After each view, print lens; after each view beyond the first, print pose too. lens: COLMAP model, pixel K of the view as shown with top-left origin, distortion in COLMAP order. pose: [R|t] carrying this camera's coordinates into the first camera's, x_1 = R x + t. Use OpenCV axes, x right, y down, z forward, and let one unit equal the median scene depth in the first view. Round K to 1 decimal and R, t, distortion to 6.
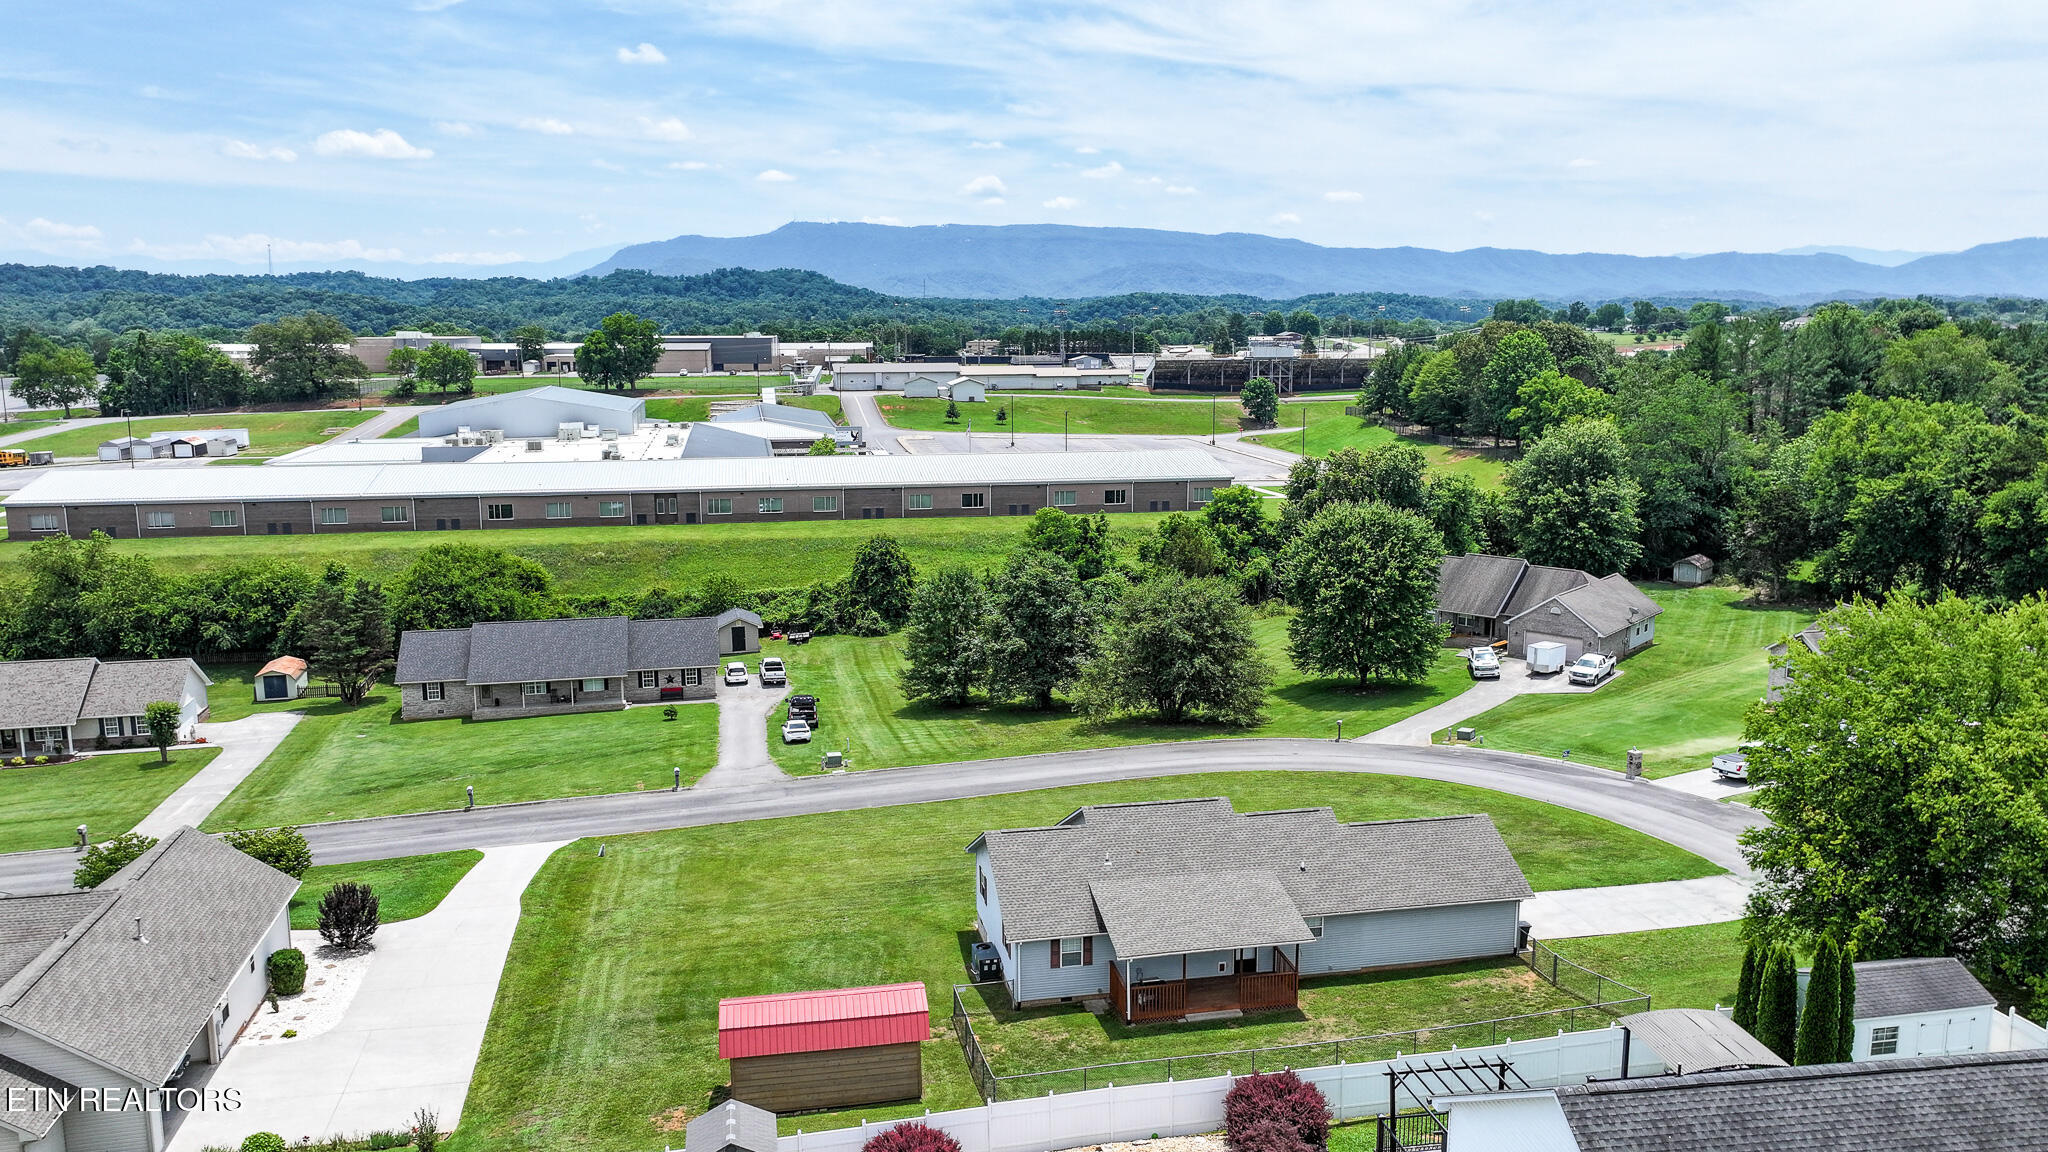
lens RADIAL K [[1504.1, 0, 1032.0], [0, 1504.1, 579.3], [0, 0, 1]] dist [0.005075, -0.001692]
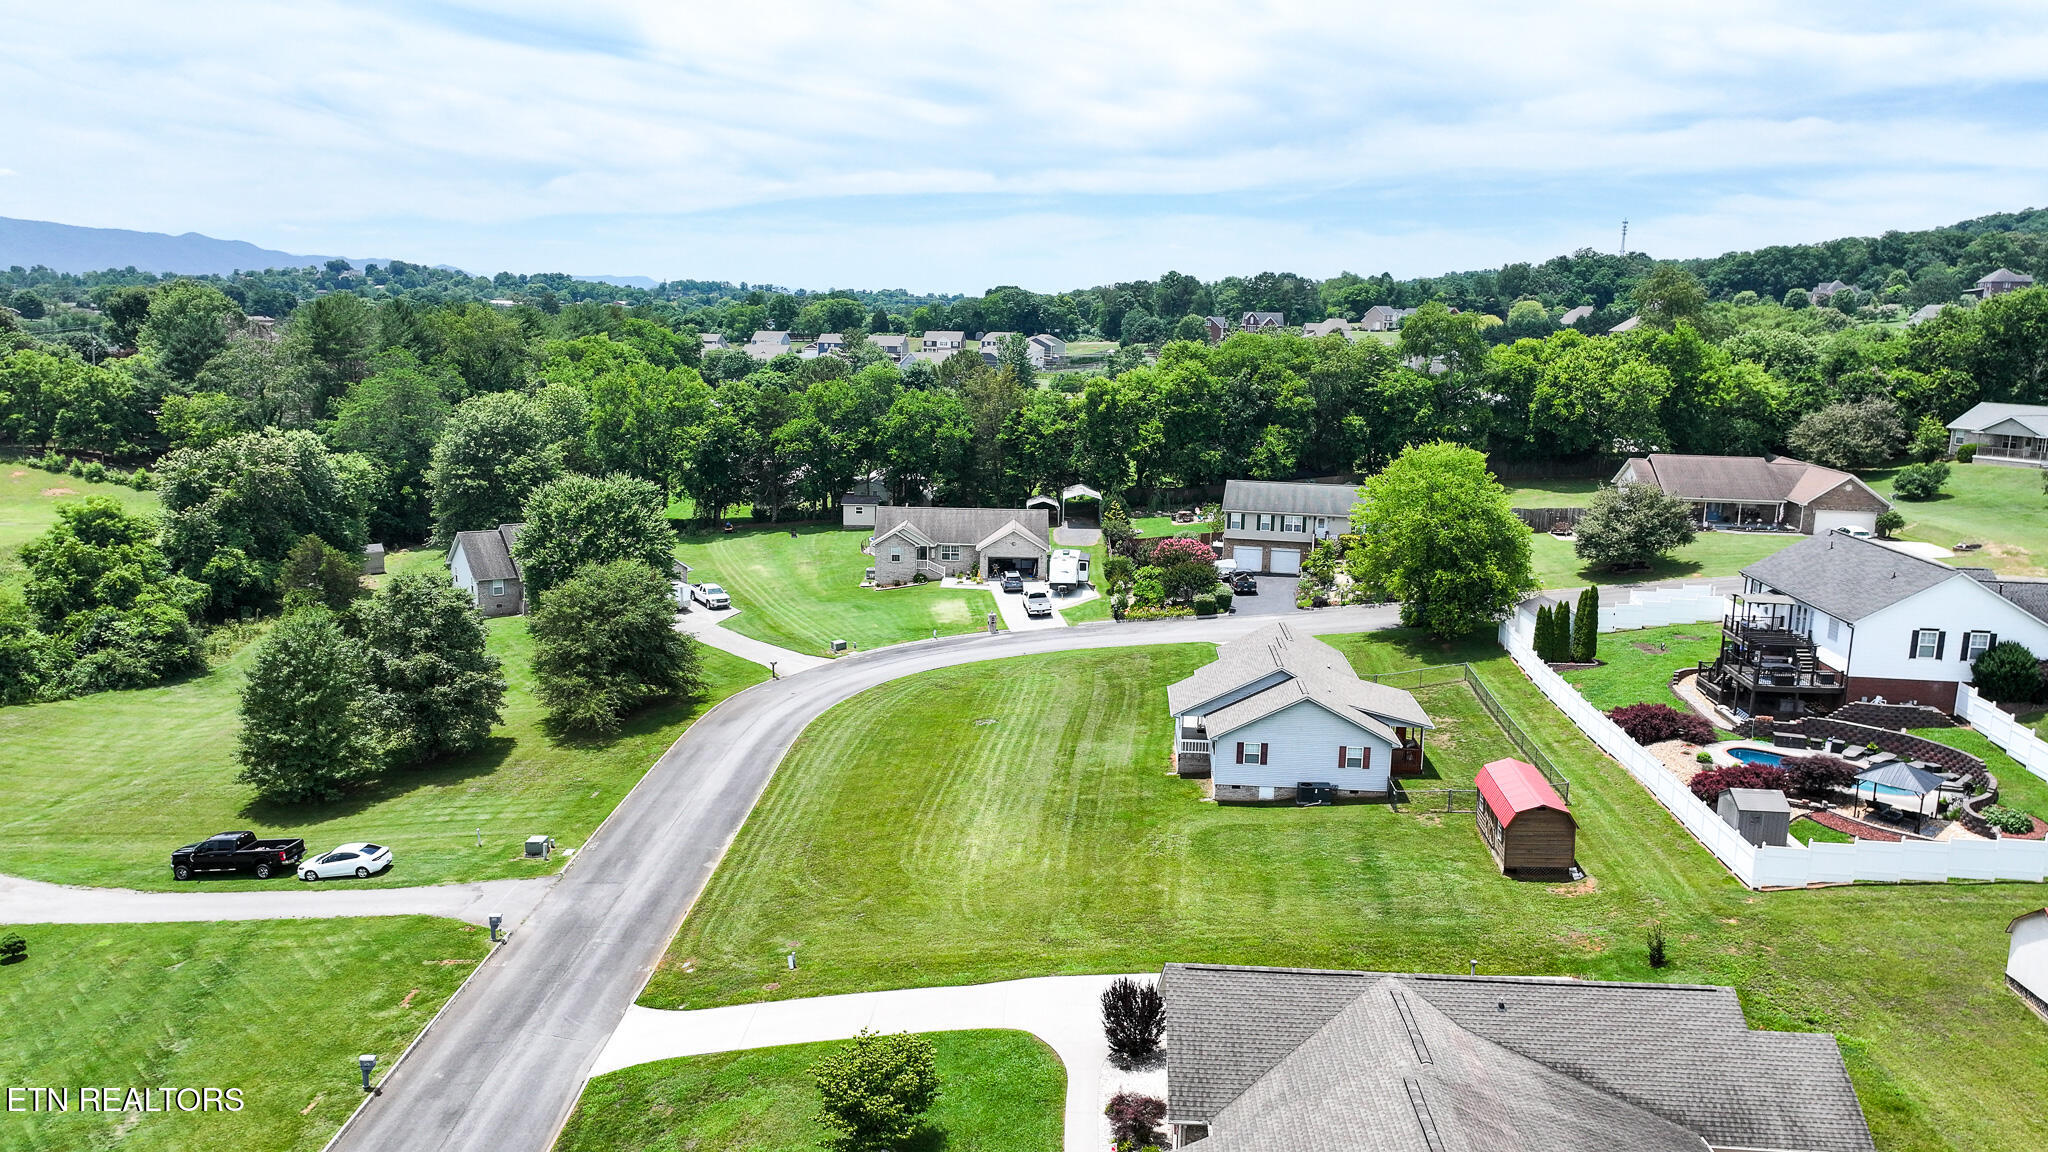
lens RADIAL K [[1442.3, 0, 1032.6], [0, 1442.3, 575.6], [0, 0, 1]] dist [0.010011, 0.003058]
pose [[0.258183, -0.166407, 0.951656, -0.549837], [0.147302, 0.980317, 0.131456, -0.058879], [-0.954800, 0.106242, 0.277614, 0.374973]]
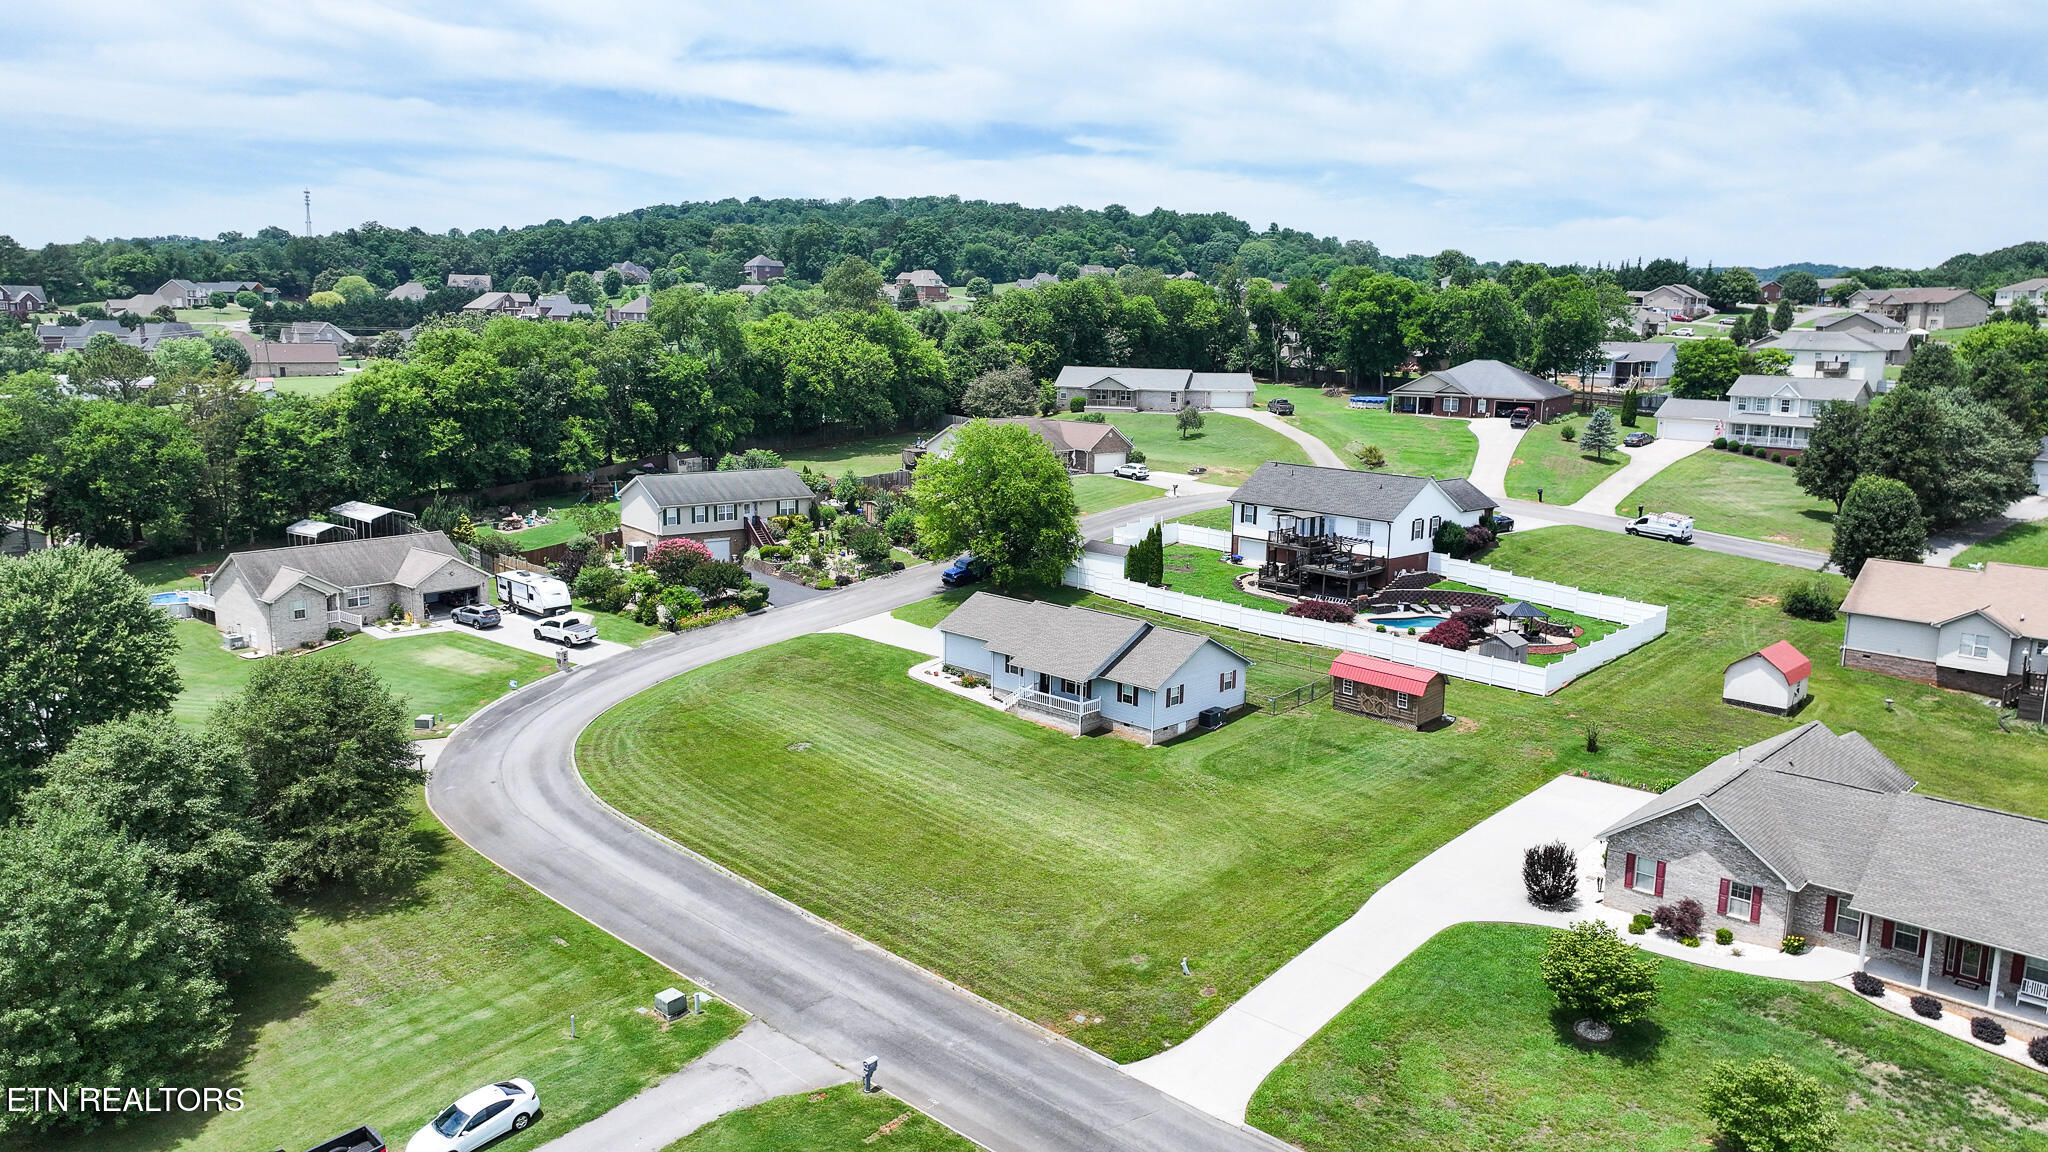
lens RADIAL K [[1442.3, 0, 1032.6], [0, 1442.3, 575.6], [0, 0, 1]] dist [0.010011, 0.003058]
pose [[-0.568684, -0.155856, 0.807655, -0.479251], [0.126648, 0.953586, 0.273191, -0.137086], [-0.812748, 0.257647, -0.522551, 0.820780]]
